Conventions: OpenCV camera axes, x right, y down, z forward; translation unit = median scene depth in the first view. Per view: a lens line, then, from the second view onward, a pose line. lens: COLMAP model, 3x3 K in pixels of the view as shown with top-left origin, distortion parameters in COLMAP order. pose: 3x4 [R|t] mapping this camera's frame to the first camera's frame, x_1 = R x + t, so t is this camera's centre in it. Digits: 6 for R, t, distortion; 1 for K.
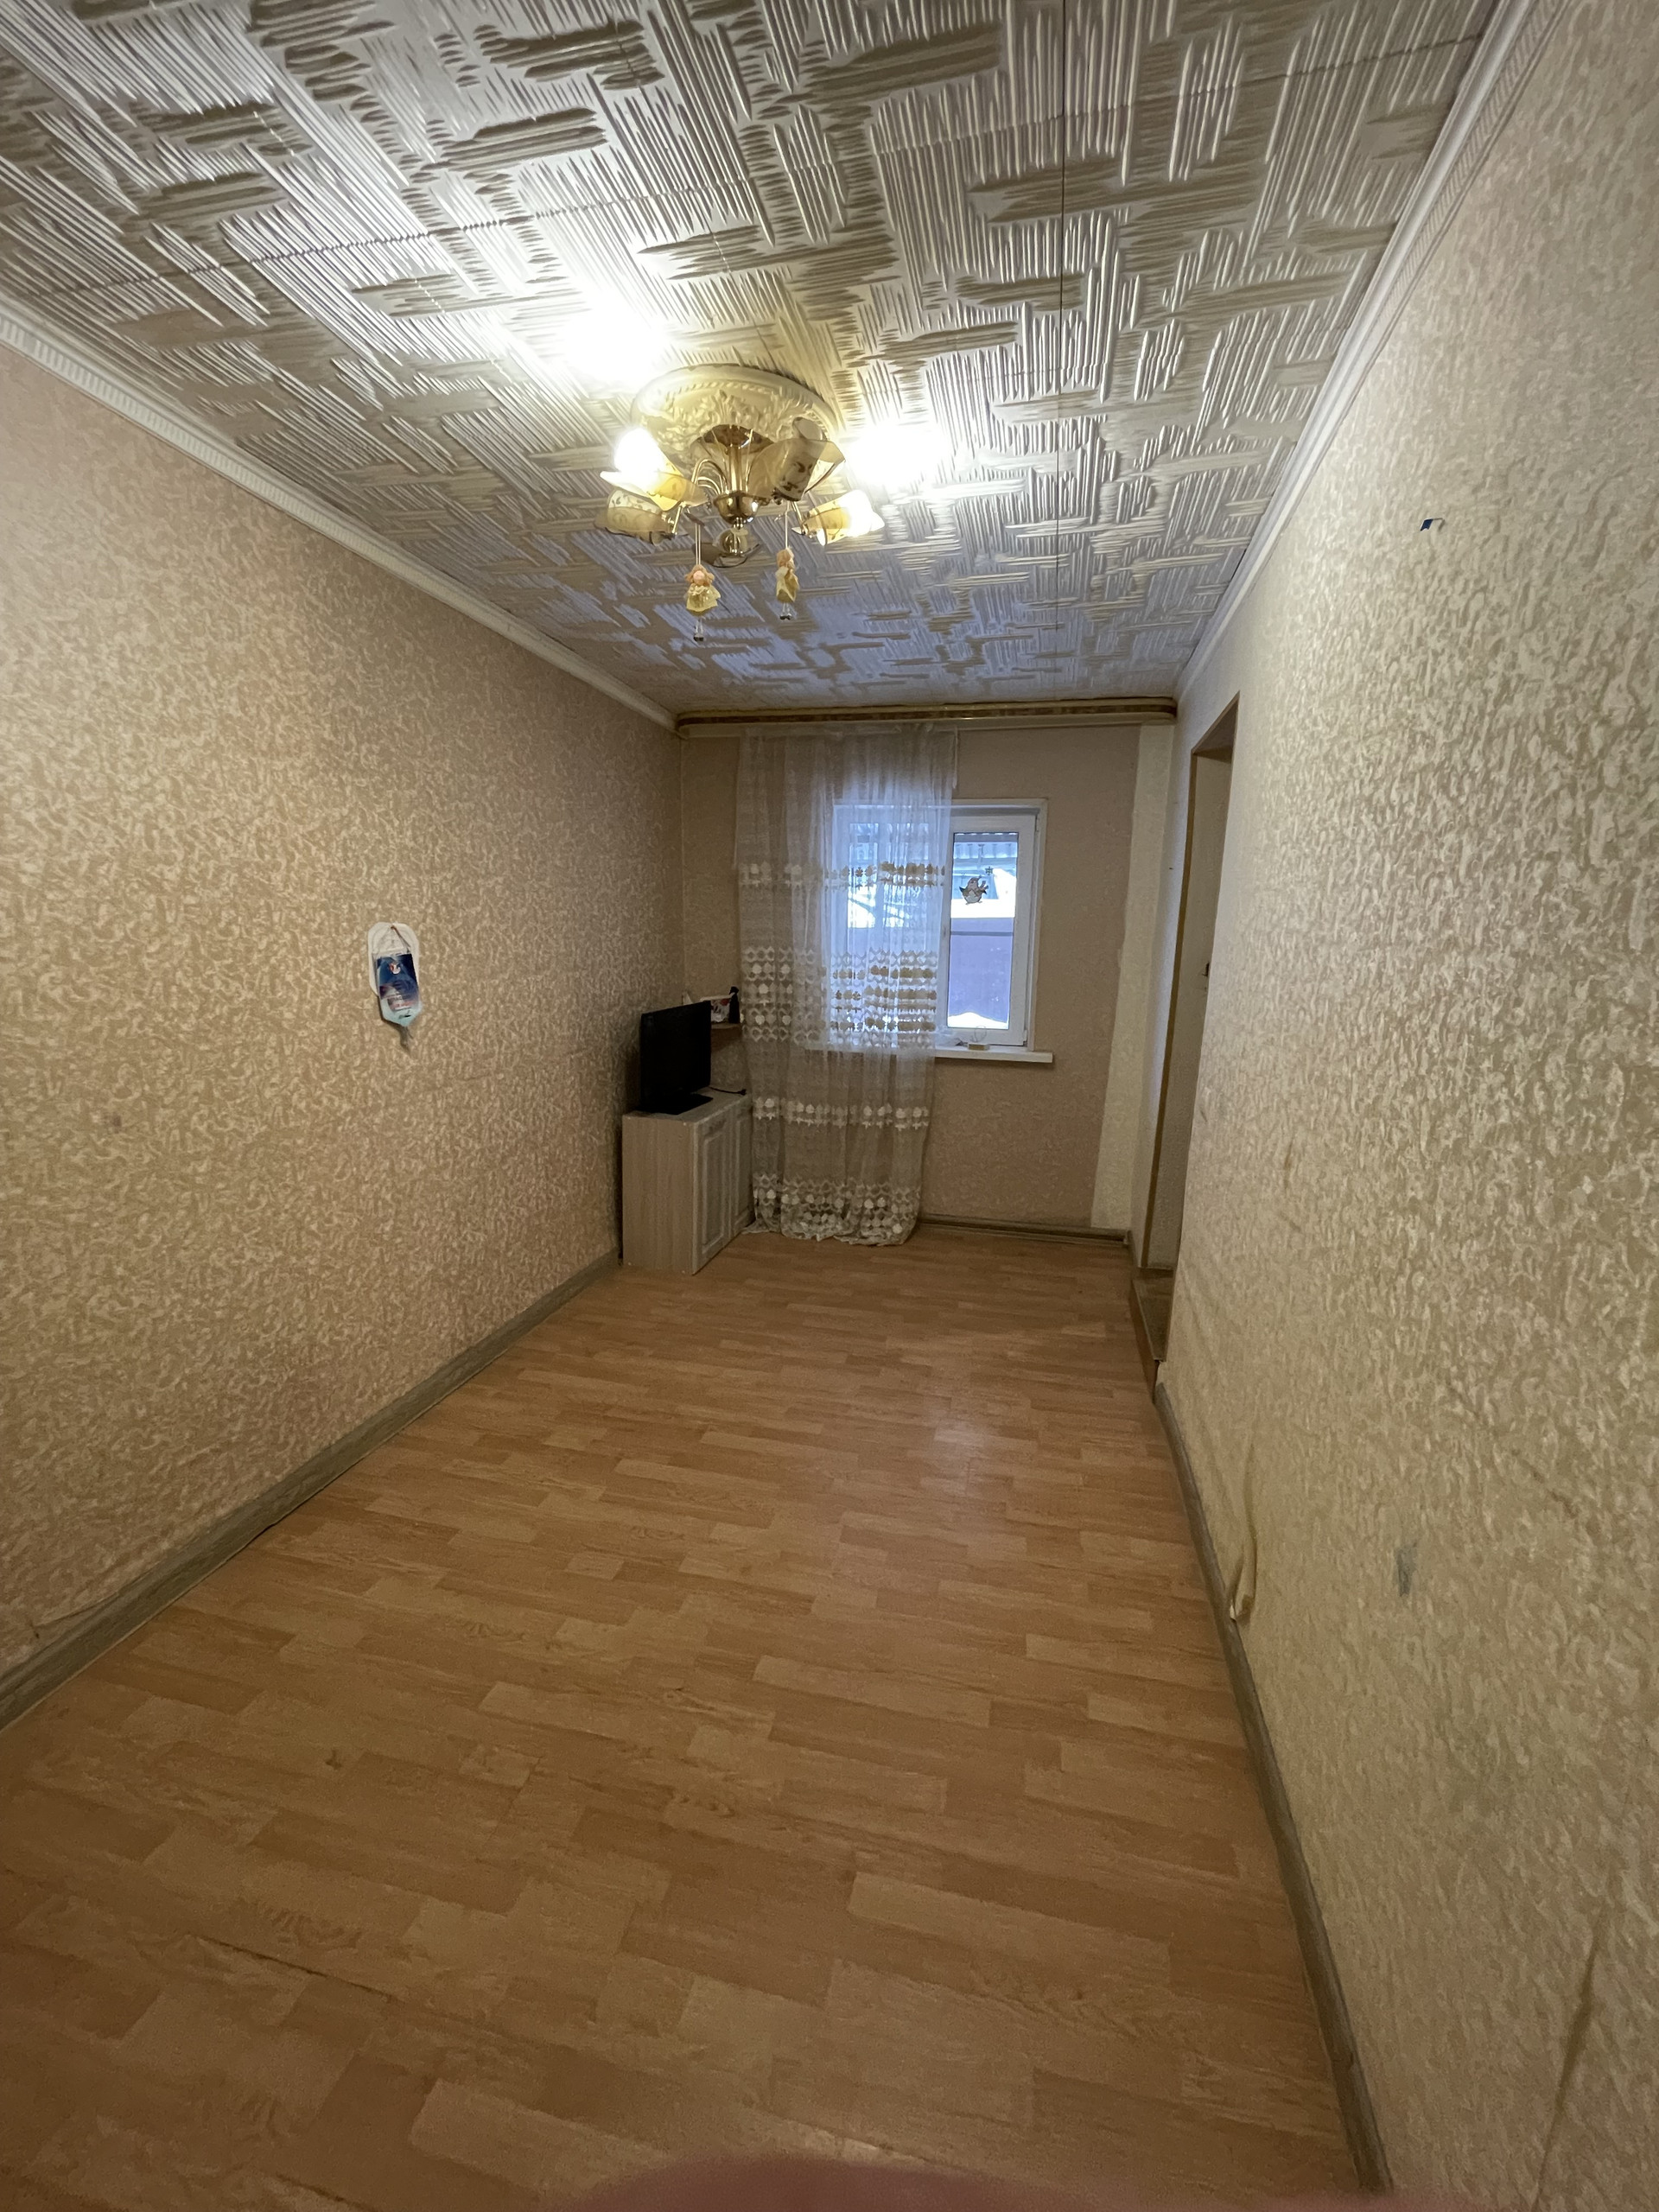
lens RADIAL K [[894.5, 0, 838.4], [0, 894.5, 1102.0], [0, 0, 1]] dist [-0.000412, -0.000011]
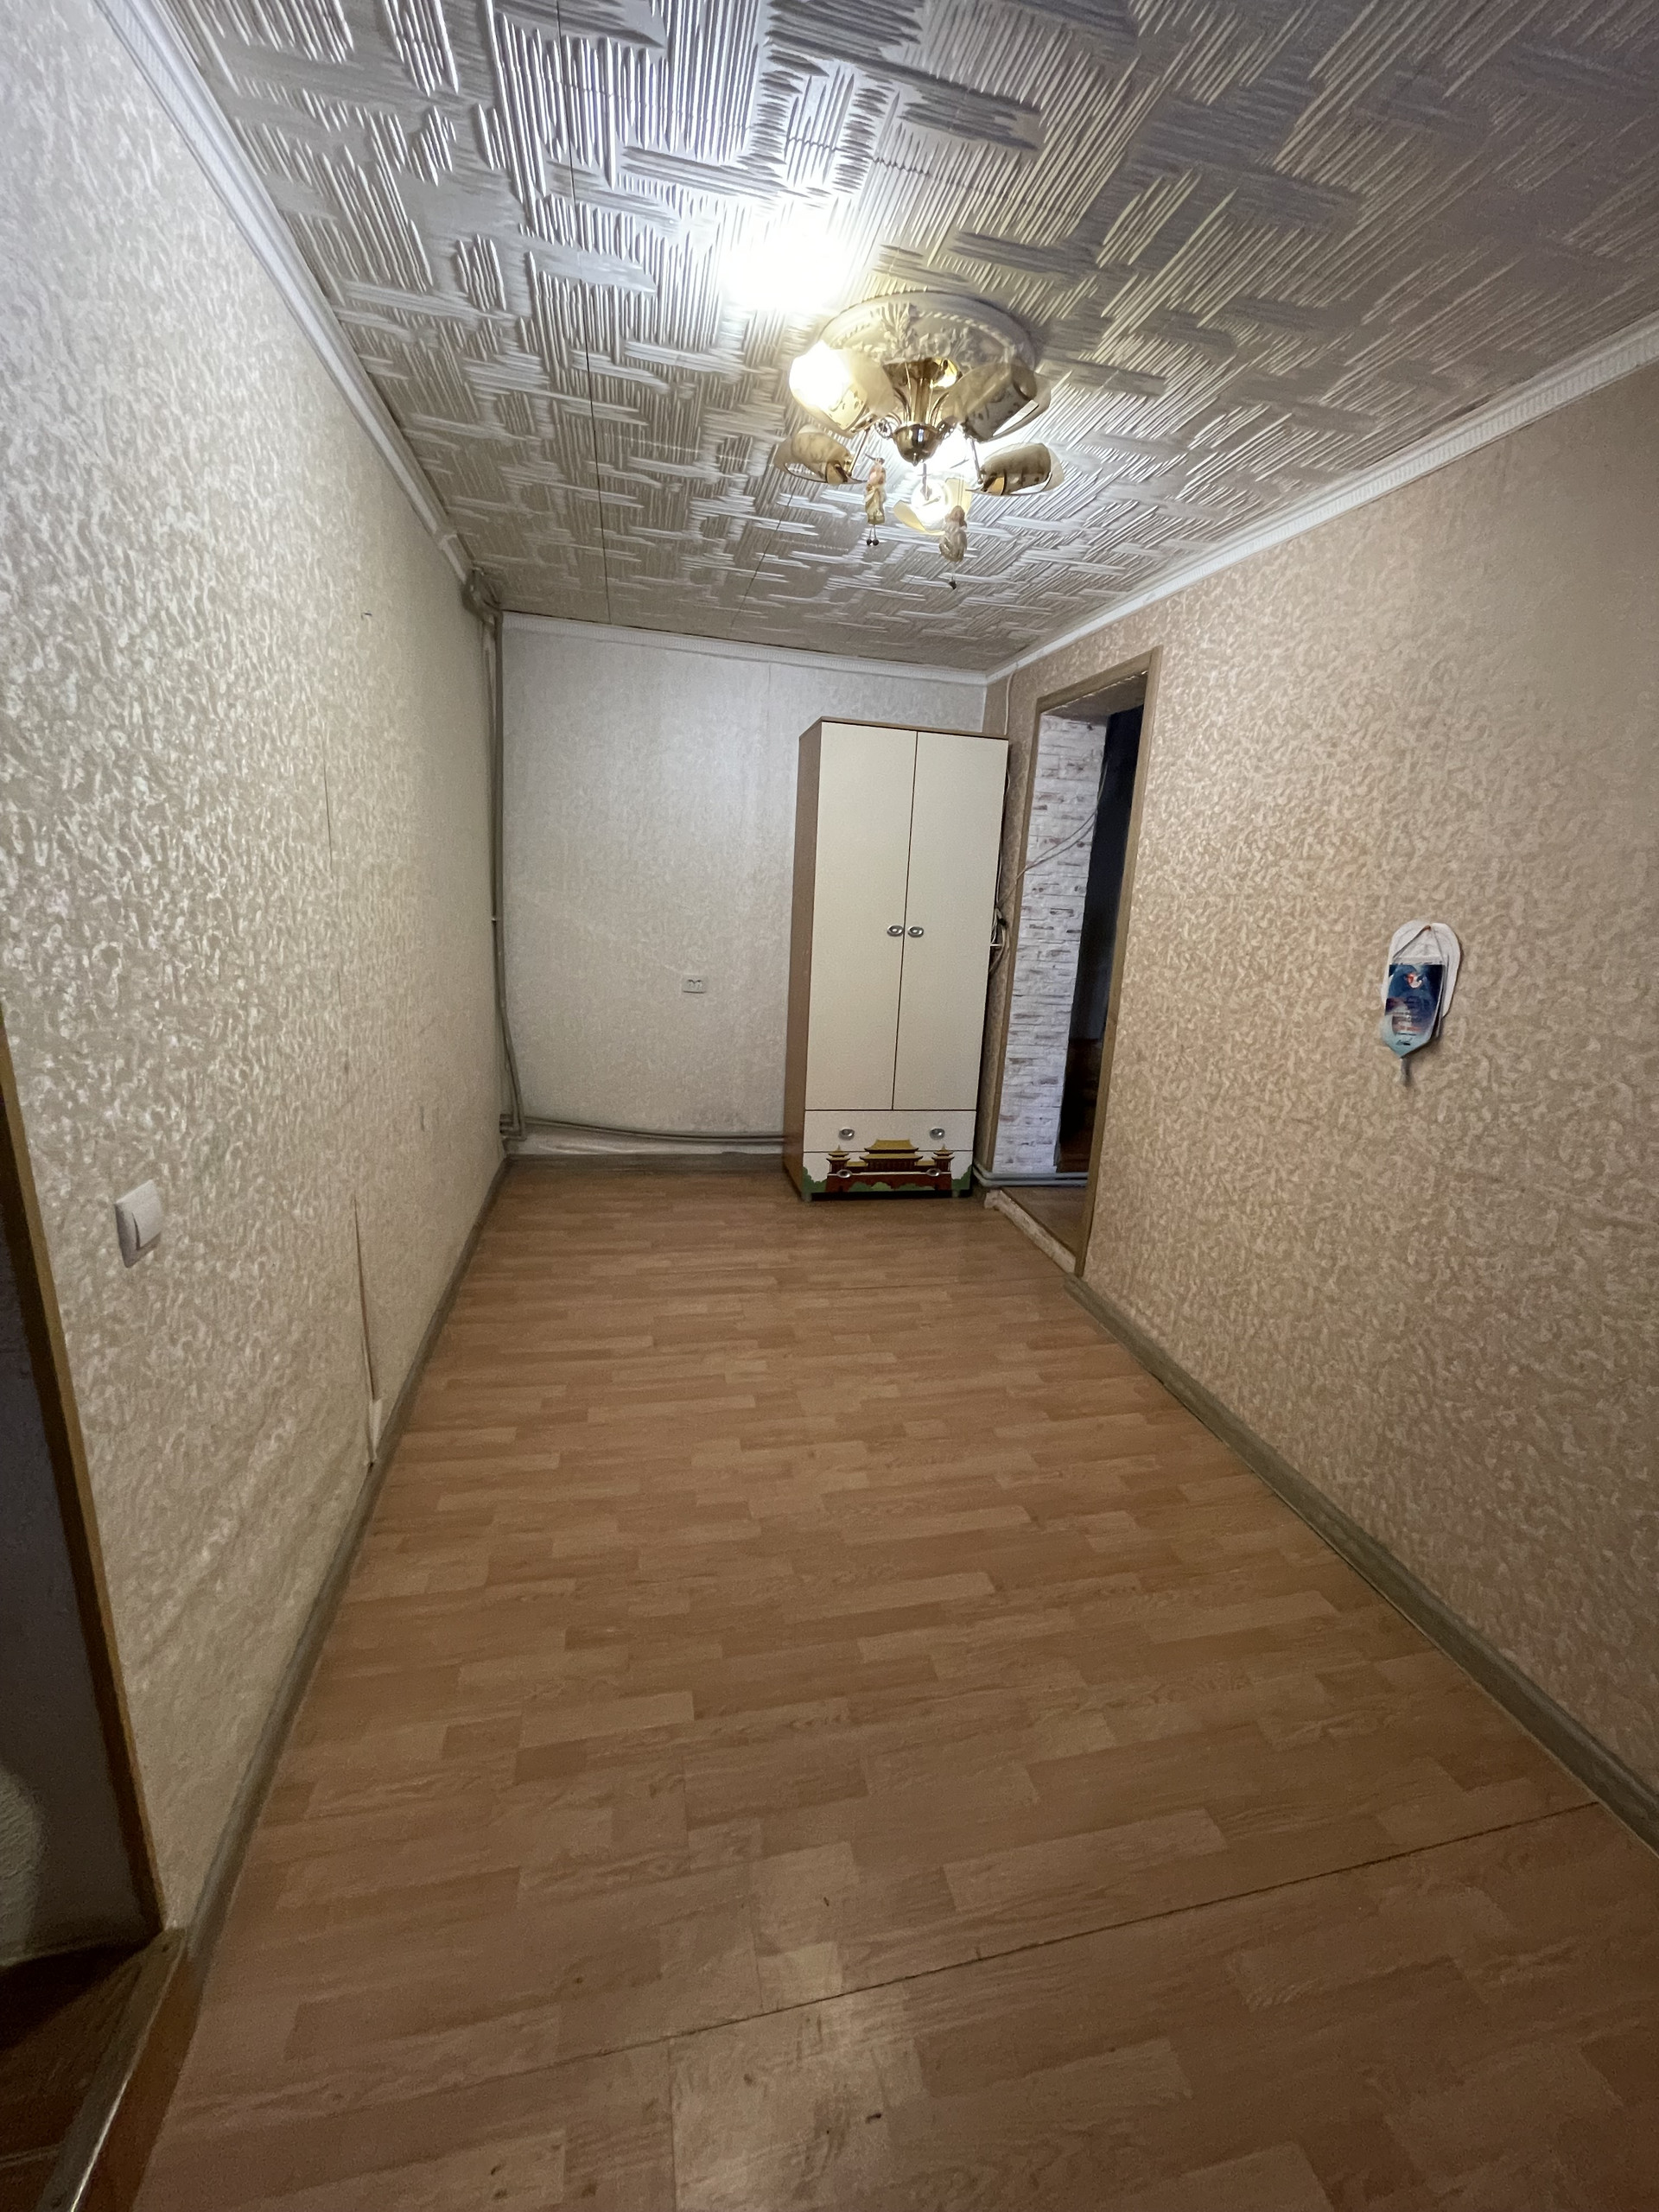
lens RADIAL K [[894.0, 0, 838.6], [0, 894.0, 1102.0], [0, 0, 1]] dist [-0.000560, -0.000901]
pose [[-0.896300, 0.033869, -0.442153, 0.346011], [-0.154897, 0.910362, 0.383730, -0.320607], [0.415516, 0.412425, -0.810711, 1.718319]]
